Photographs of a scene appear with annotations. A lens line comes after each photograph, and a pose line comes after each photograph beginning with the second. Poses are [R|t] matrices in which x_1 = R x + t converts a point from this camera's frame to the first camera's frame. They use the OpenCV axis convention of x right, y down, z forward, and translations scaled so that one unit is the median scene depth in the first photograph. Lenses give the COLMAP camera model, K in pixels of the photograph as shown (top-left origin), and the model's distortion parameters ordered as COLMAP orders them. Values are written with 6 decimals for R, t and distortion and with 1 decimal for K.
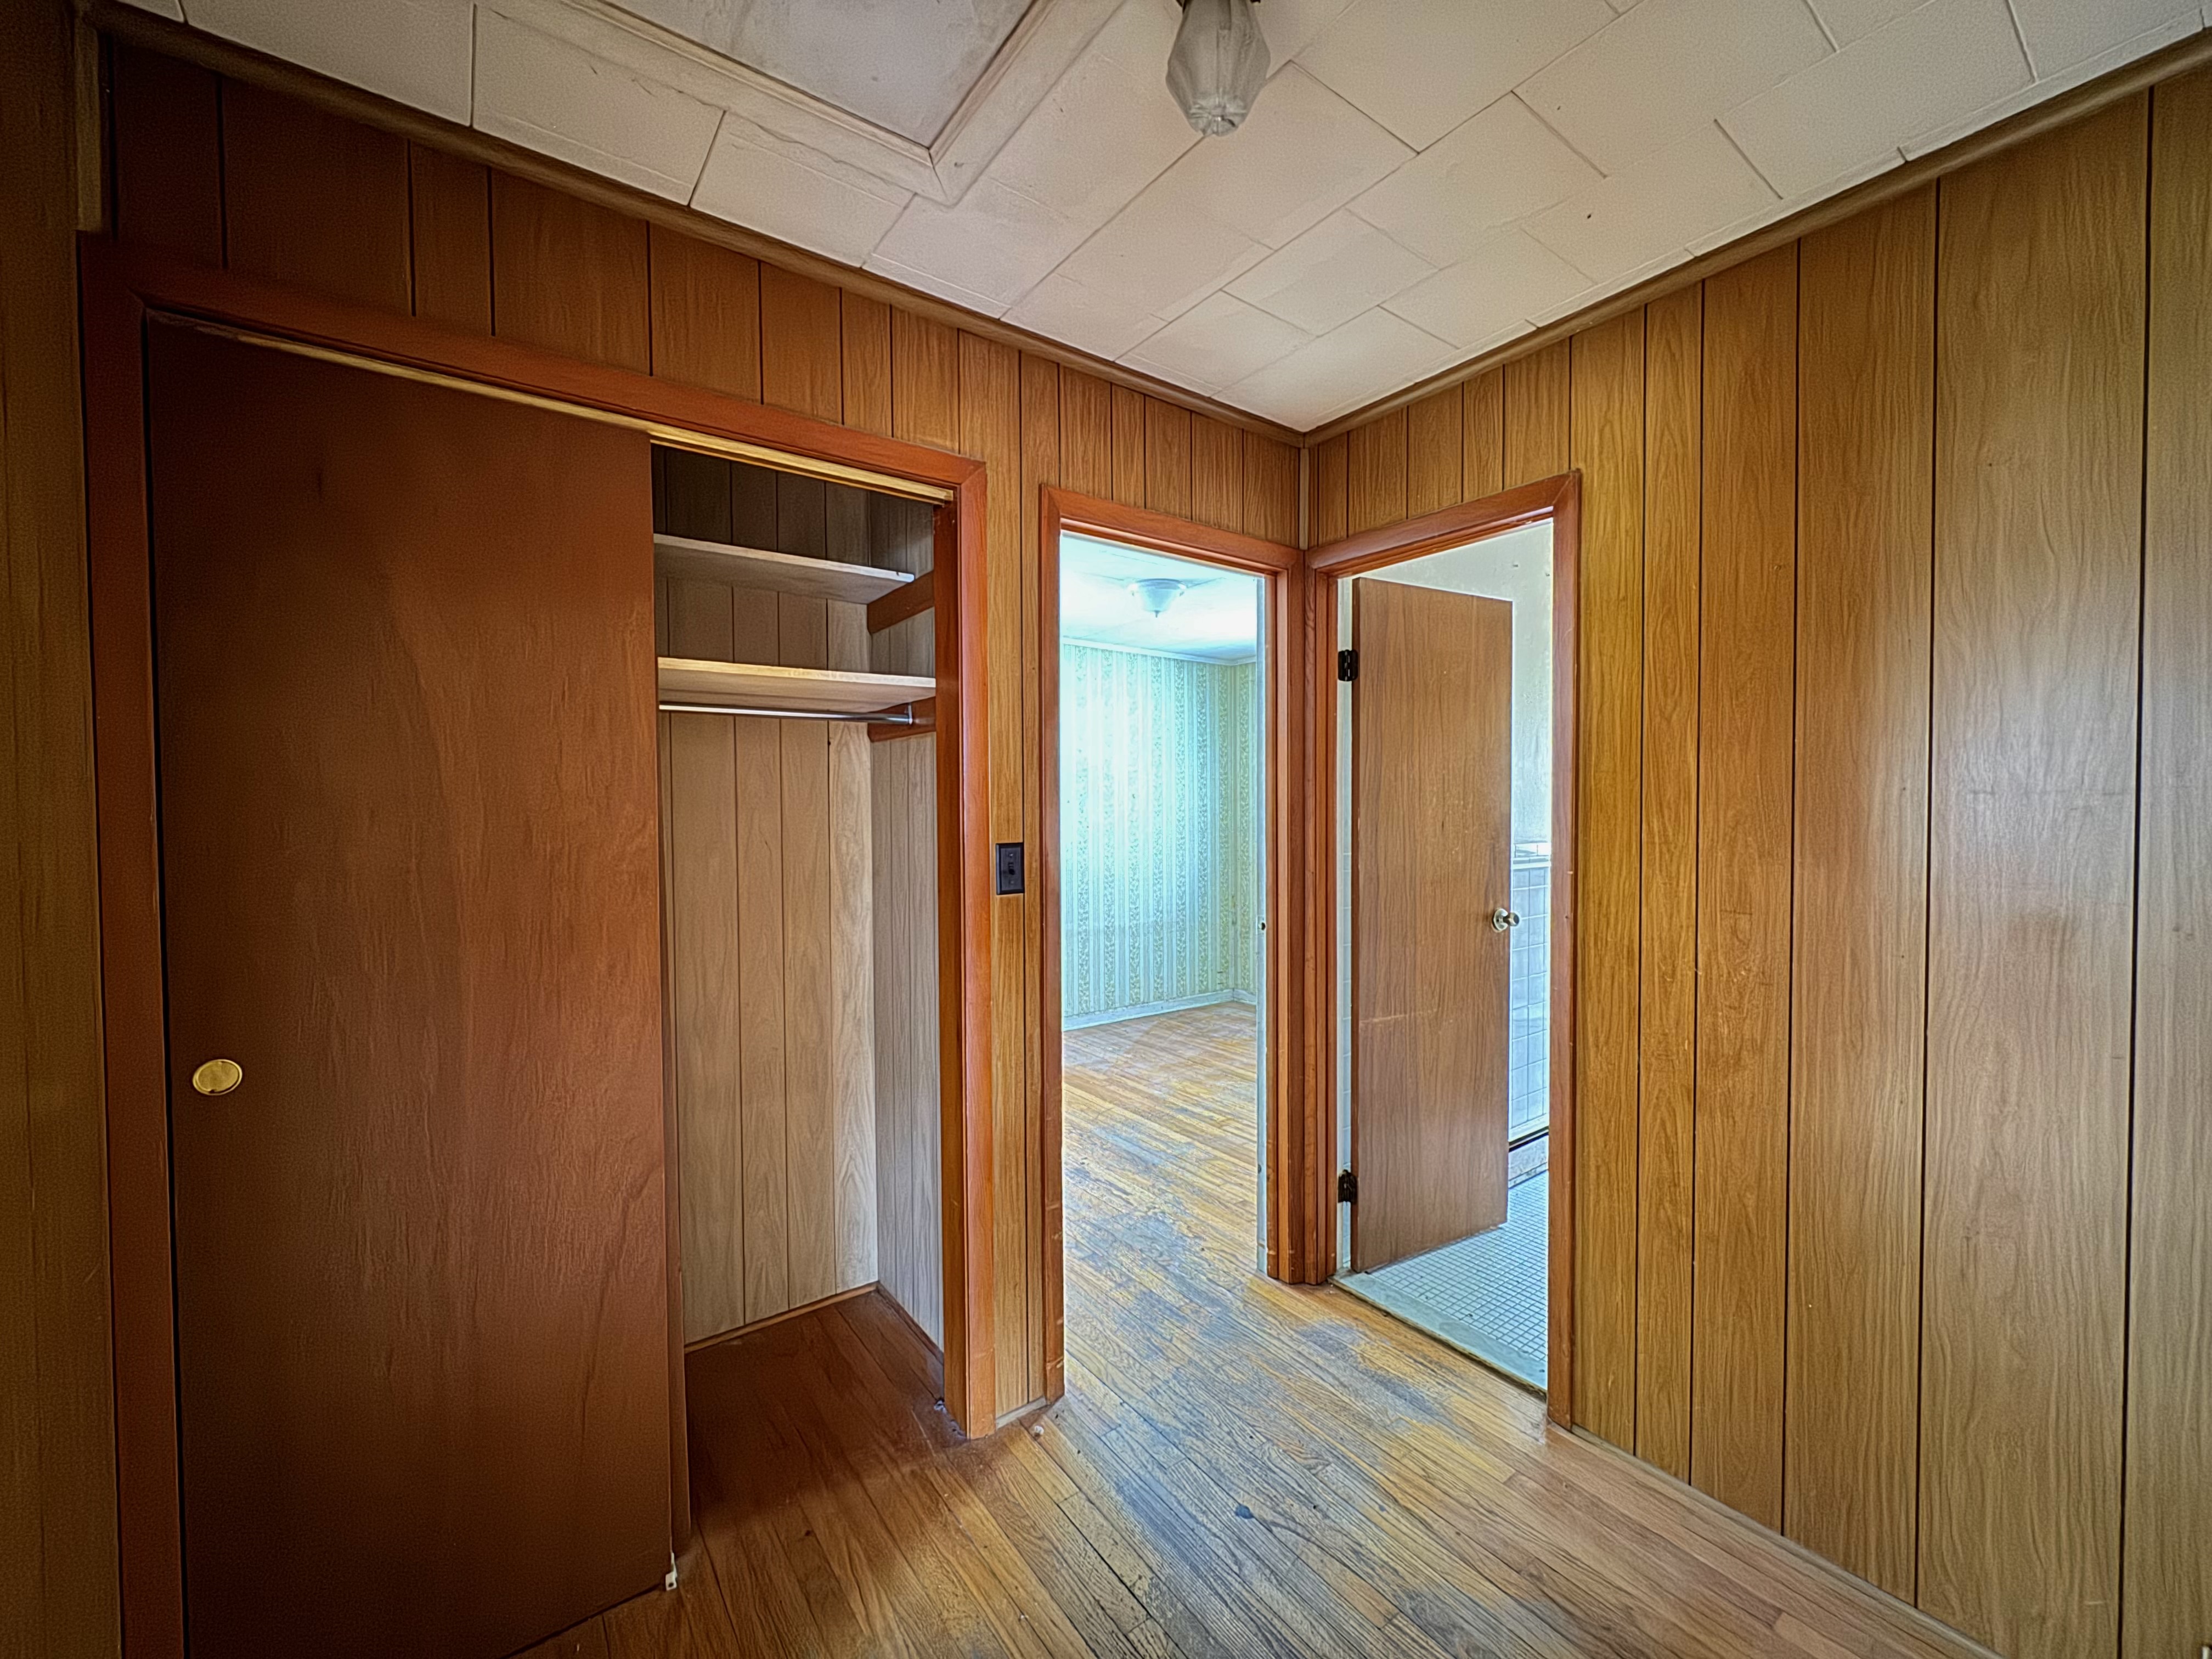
lens RADIAL K [[880.6, 0, 1112.6], [0, 880.6, 819.9], [0, 0, 1]] dist [-0.003257, 0.001148]
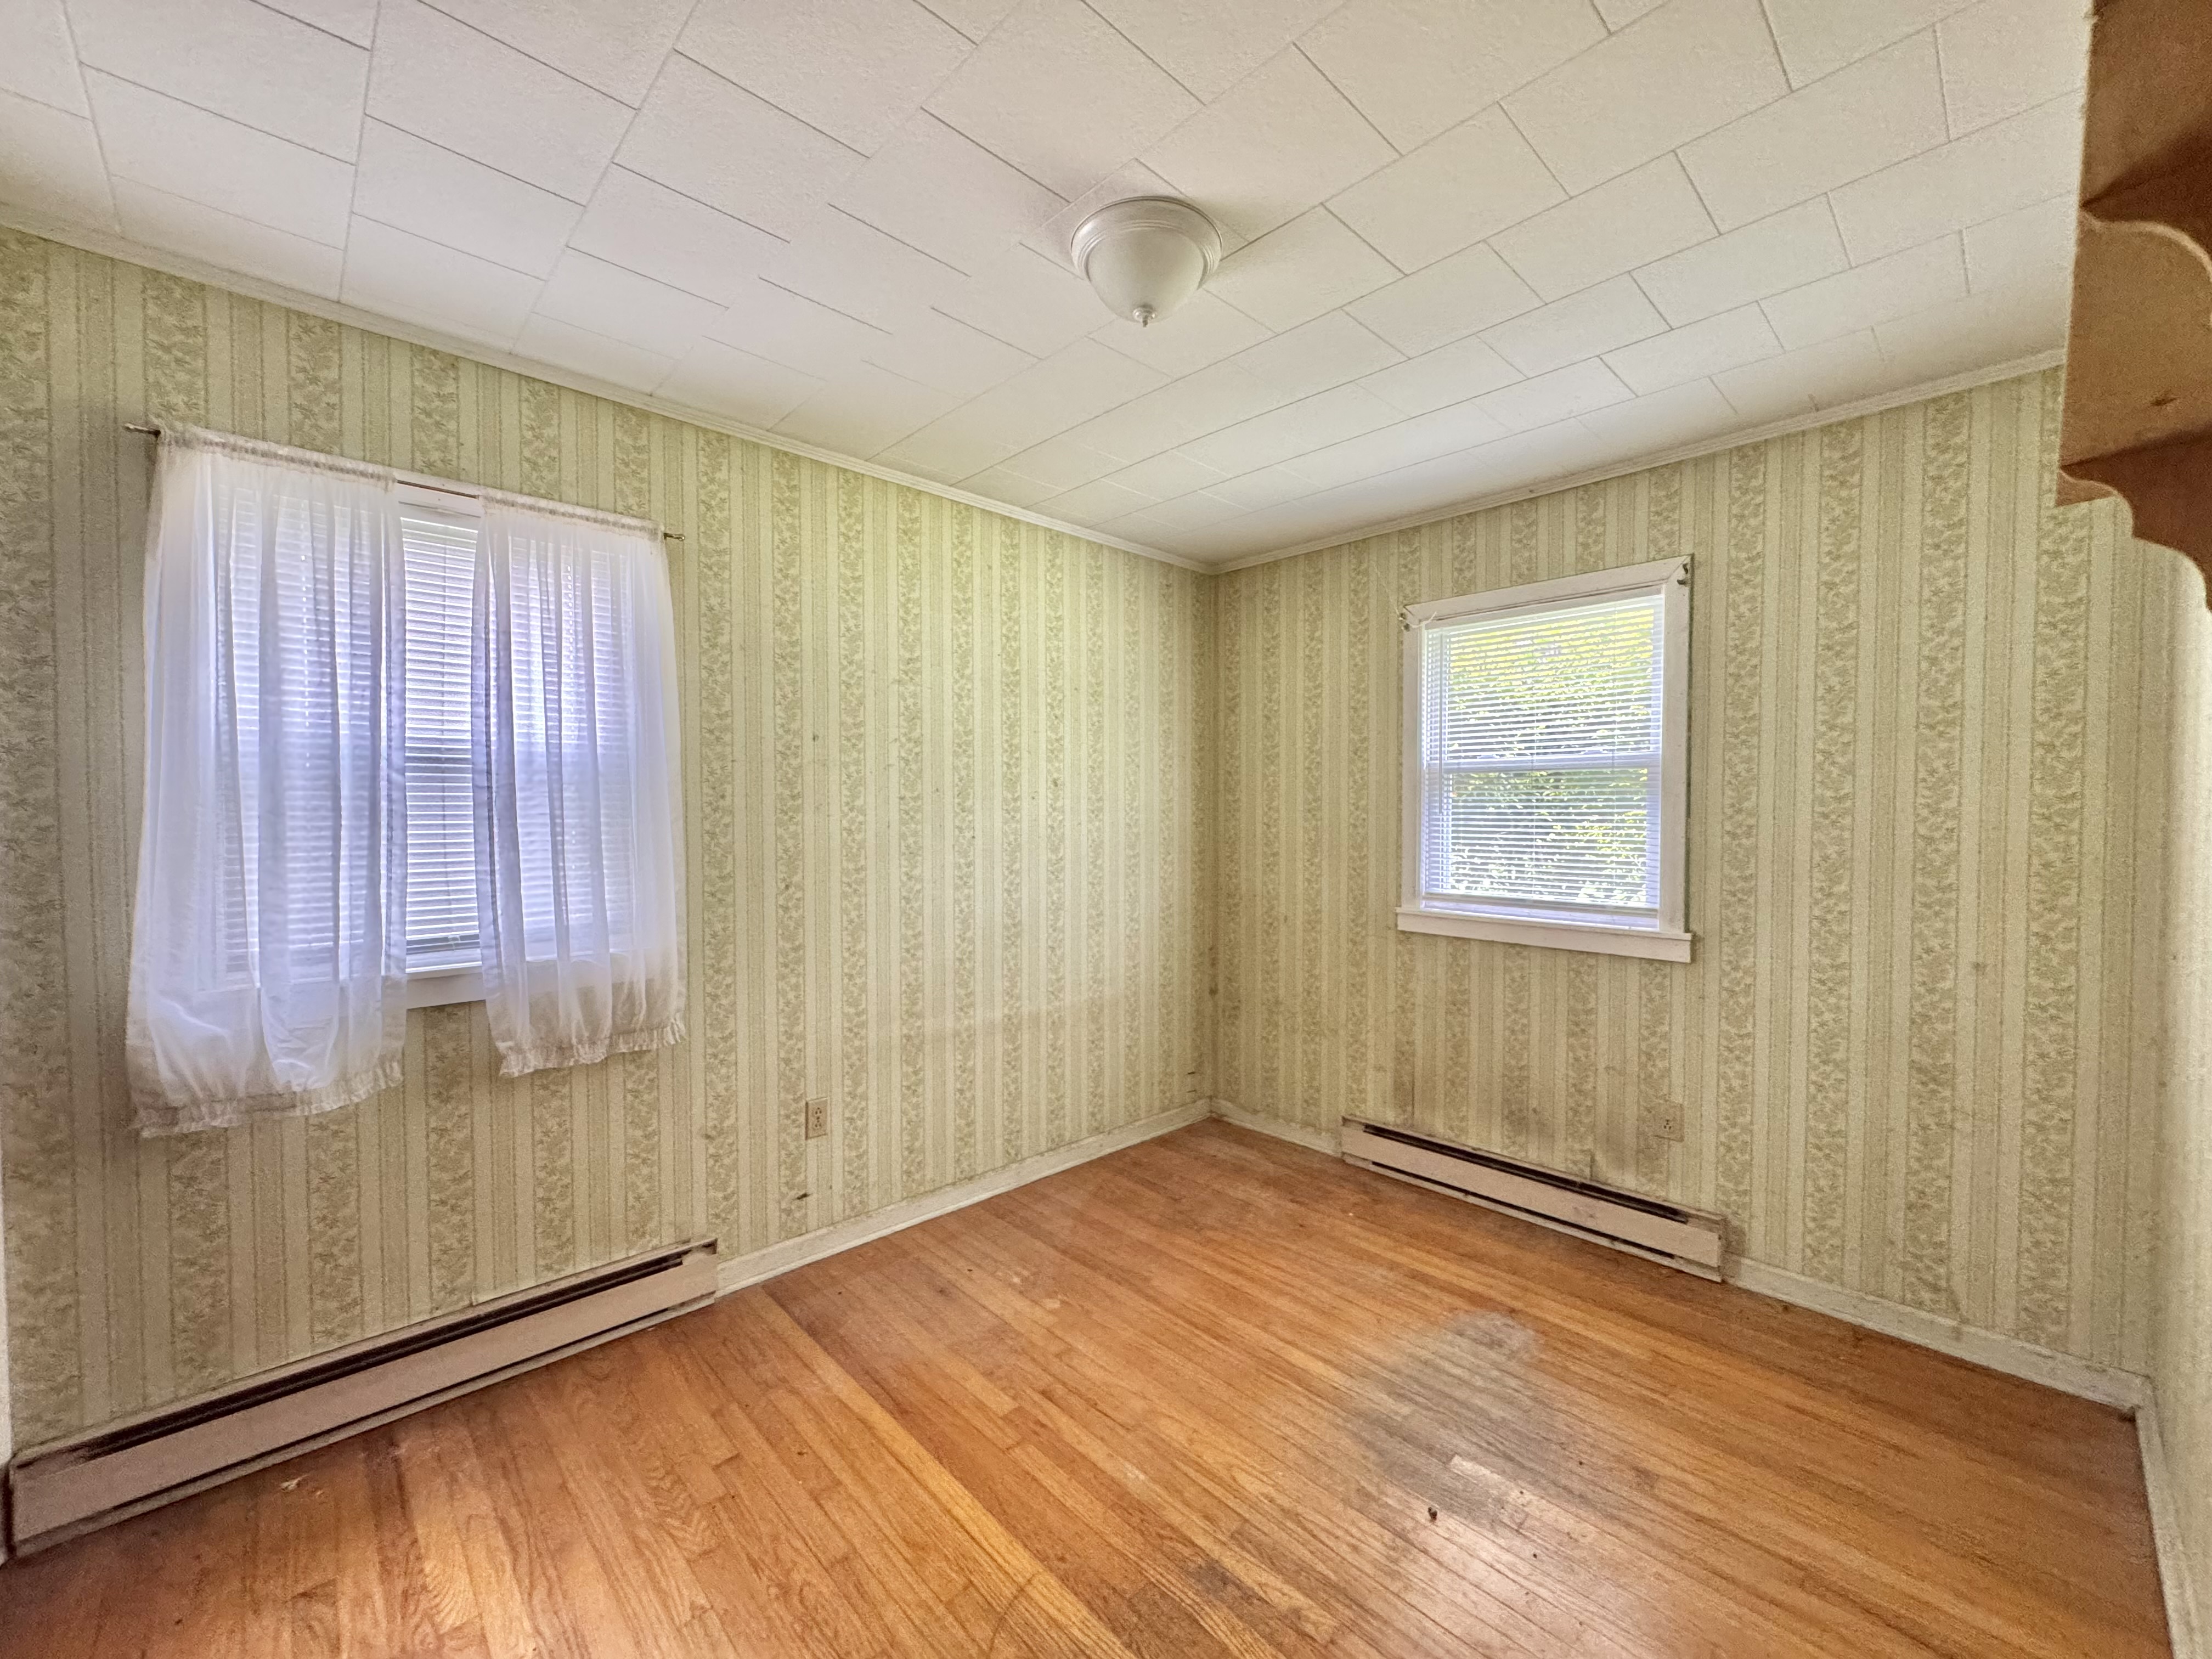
lens RADIAL K [[880.6, 0, 1114.5], [0, 880.6, 824.7], [0, 0, 1]] dist [-0.003257, 0.001148]
pose [[0.991902, 0.003734, 0.126952, -0.010573], [-0.004301, 0.999982, 0.004191, -0.002617], [-0.126934, -0.004703, 0.991900, 0.442335]]
